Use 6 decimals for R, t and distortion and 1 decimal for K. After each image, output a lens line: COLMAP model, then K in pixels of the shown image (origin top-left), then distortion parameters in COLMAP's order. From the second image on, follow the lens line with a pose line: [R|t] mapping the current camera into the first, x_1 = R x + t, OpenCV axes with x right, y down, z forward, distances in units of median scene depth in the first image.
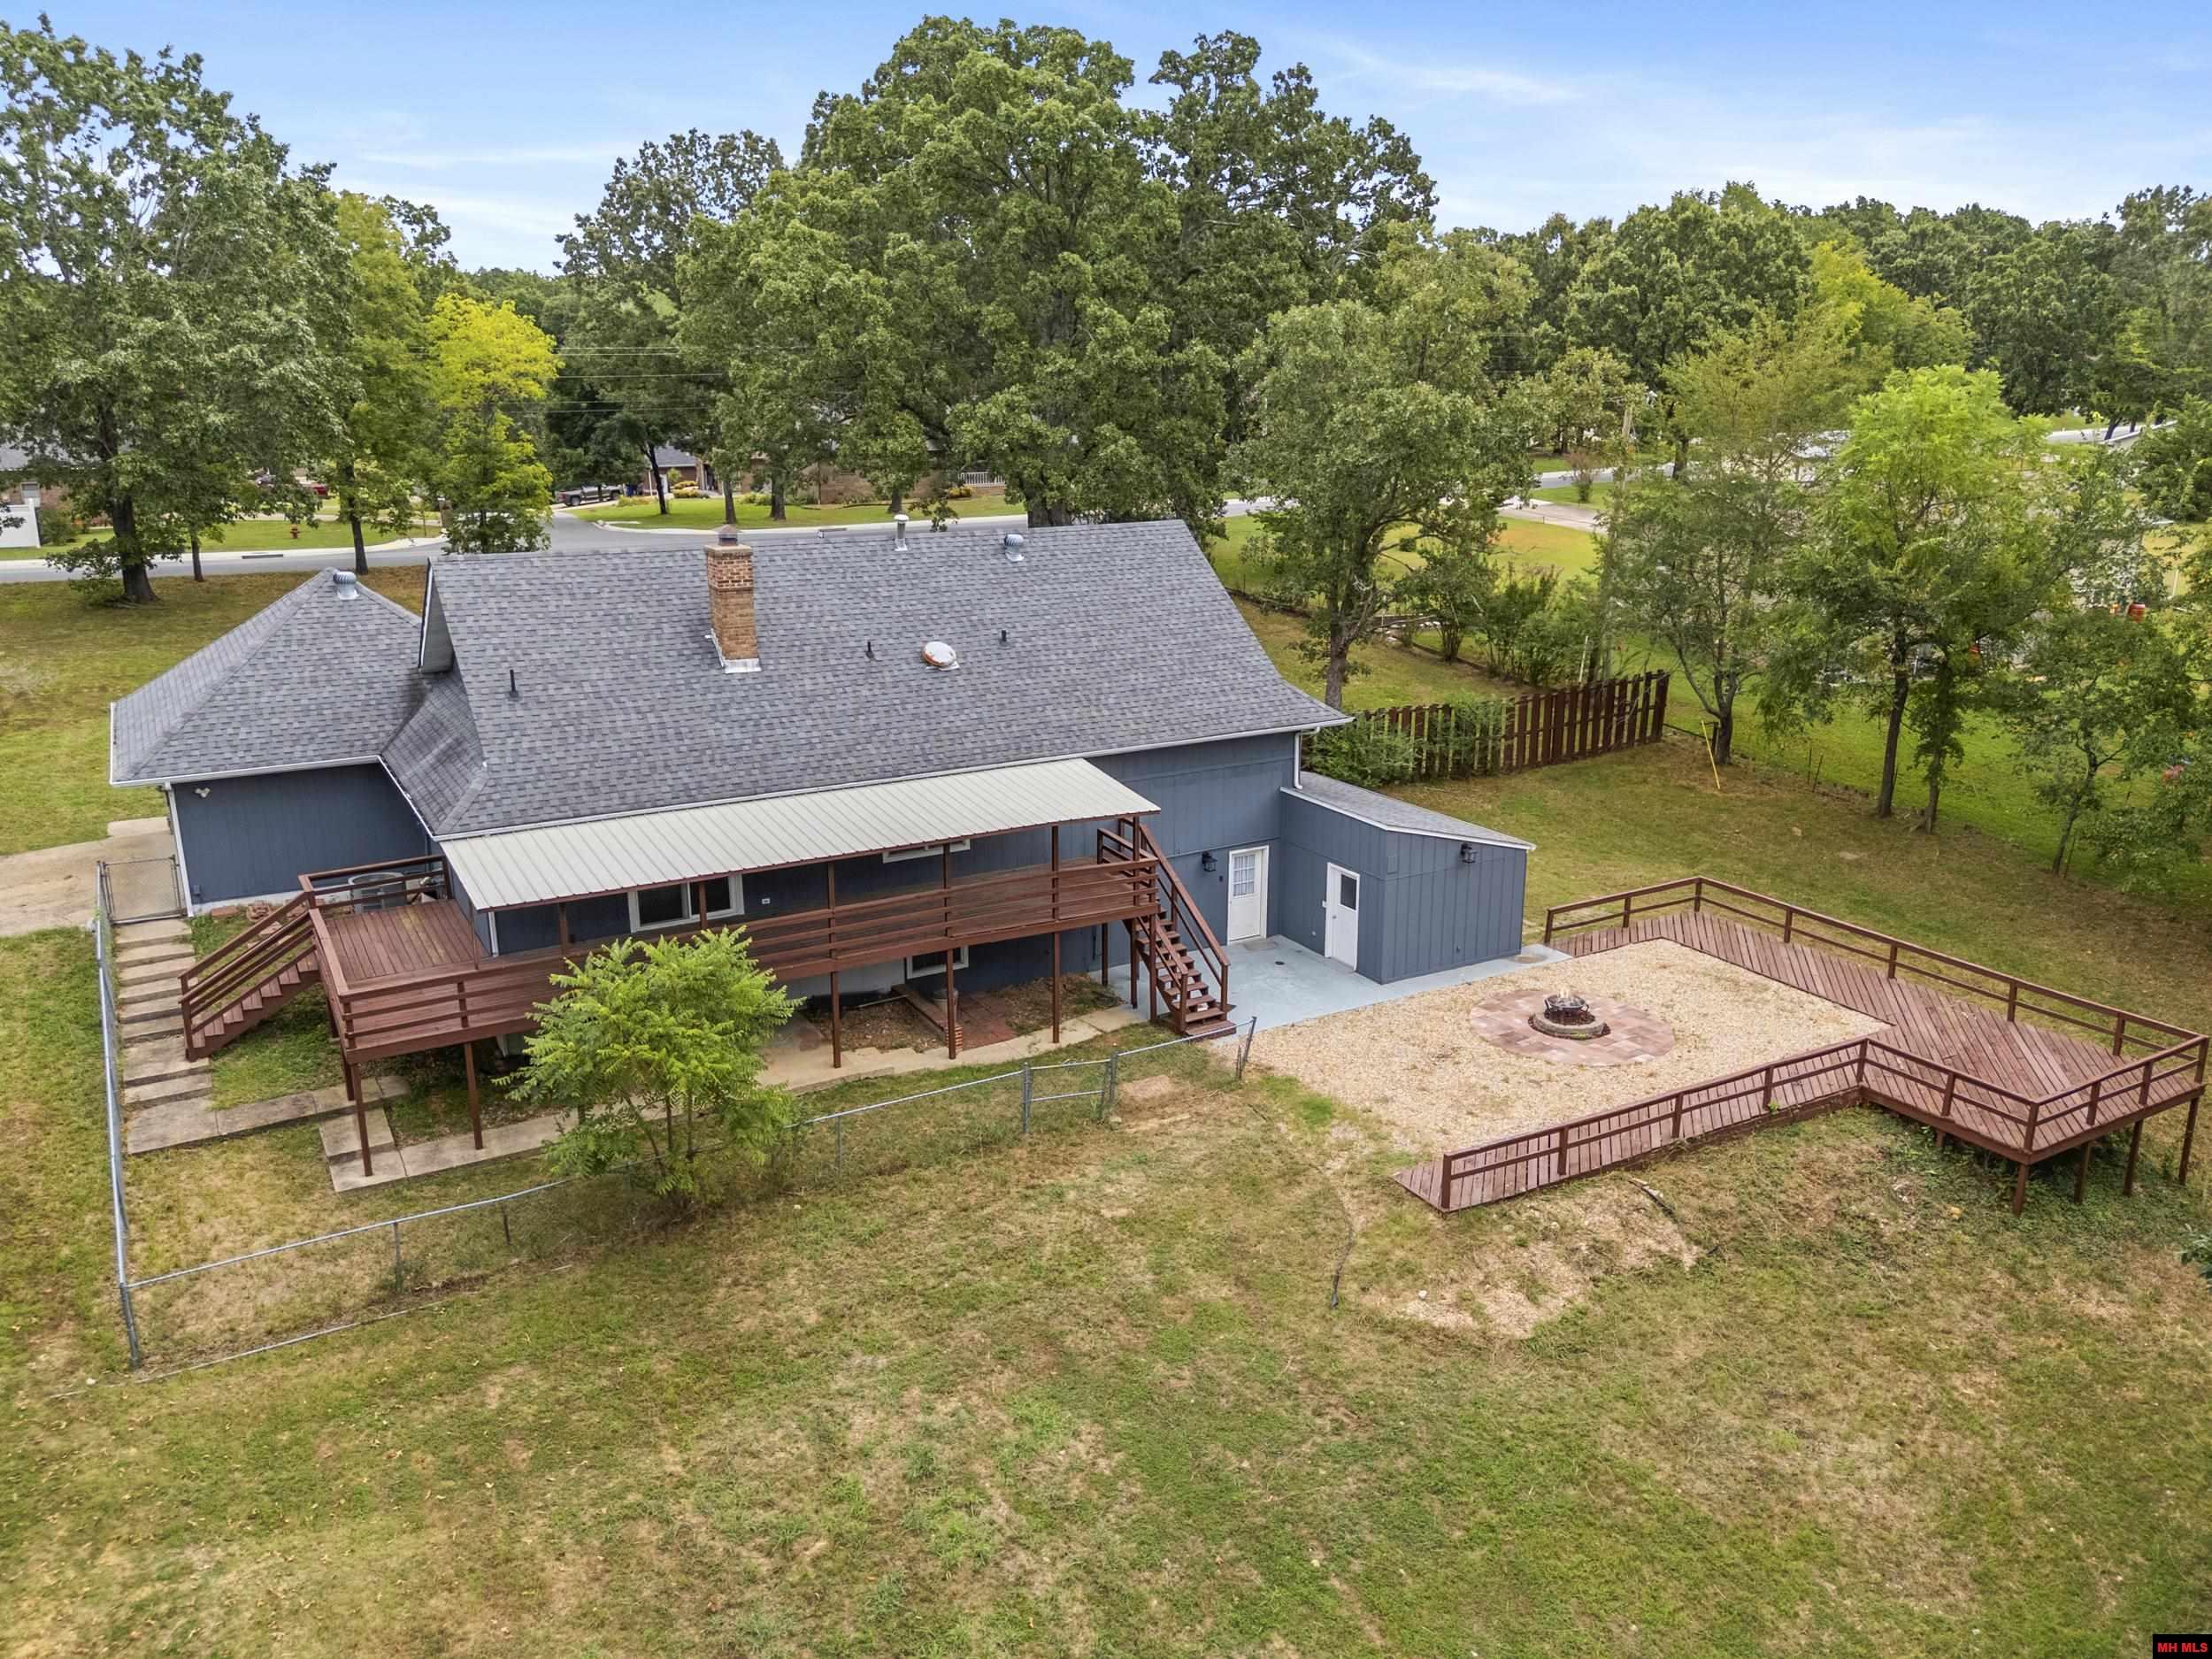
lens RADIAL K [[1642.1, 0, 1105.6], [0, 1642.1, 830.0], [0, 0, 1]] dist [0.034684, -0.000479]
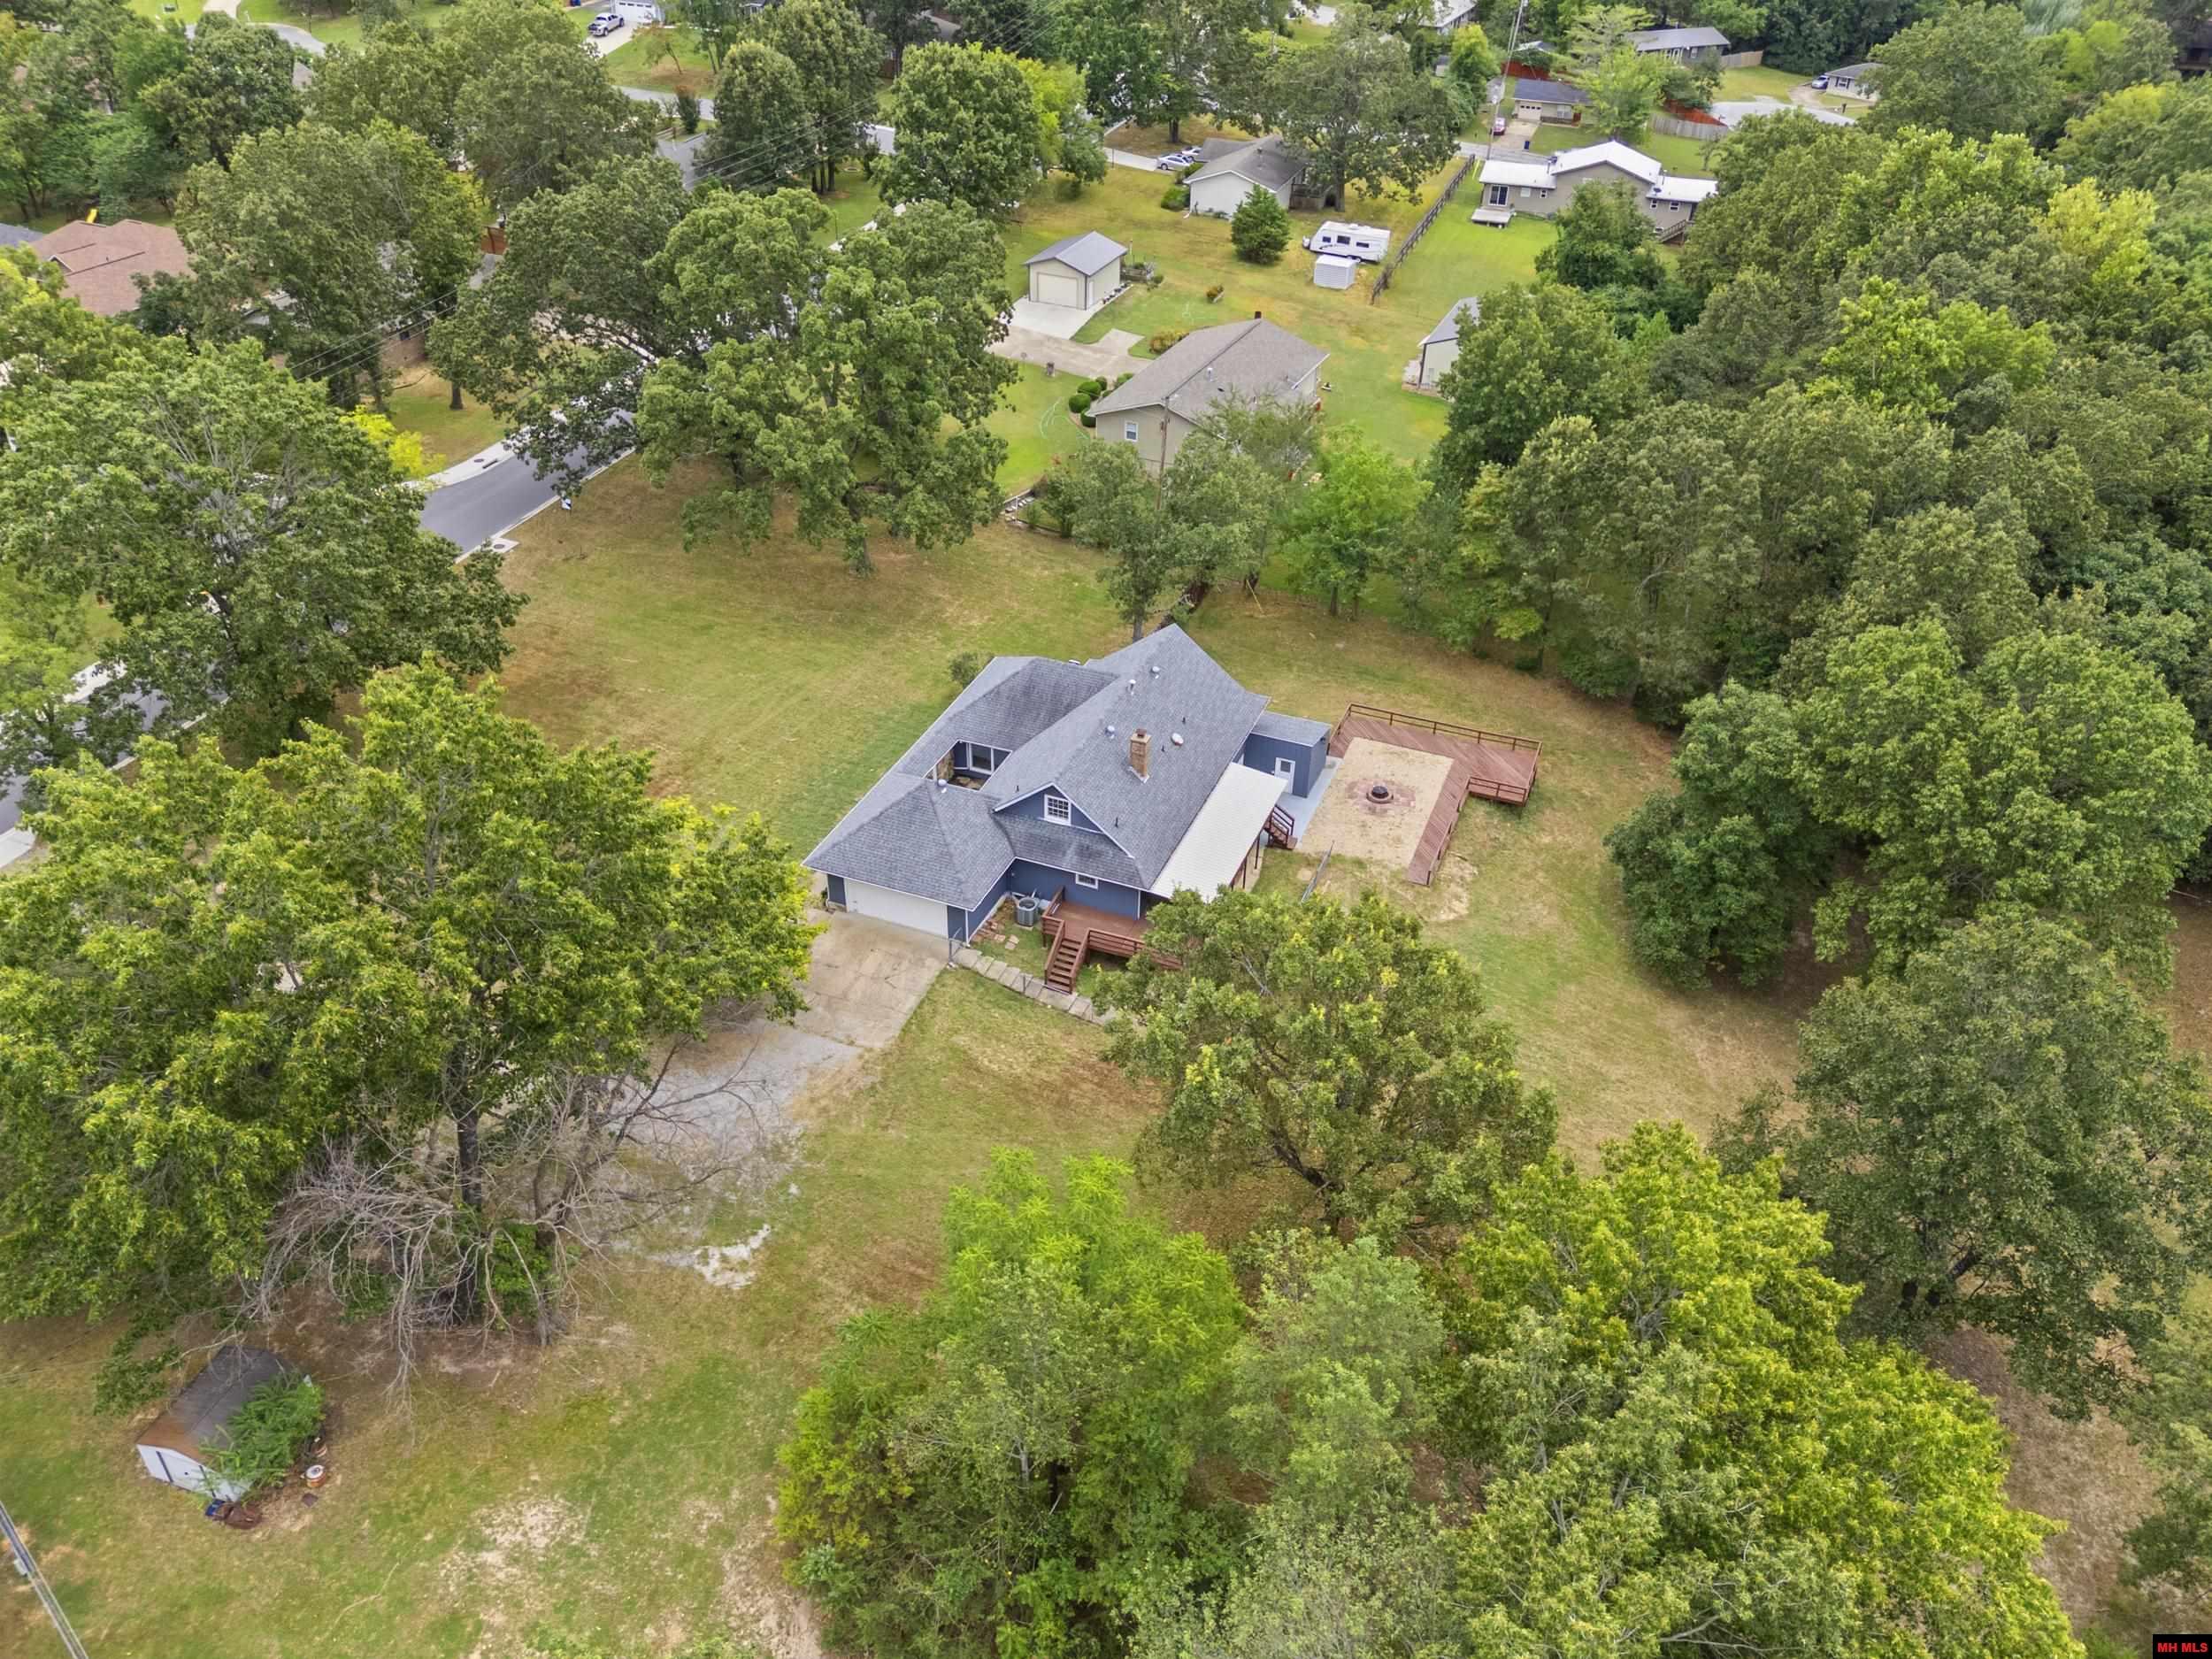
lens RADIAL K [[1642.1, 0, 1104.3], [0, 1642.1, 829.1], [0, 0, 1]] dist [0.034684, -0.000479]
pose [[0.787834, -0.343339, 0.511308, -1.691038], [0.150735, 0.912439, 0.380440, -1.061087], [-0.597157, -0.222652, 0.770604, -0.986562]]
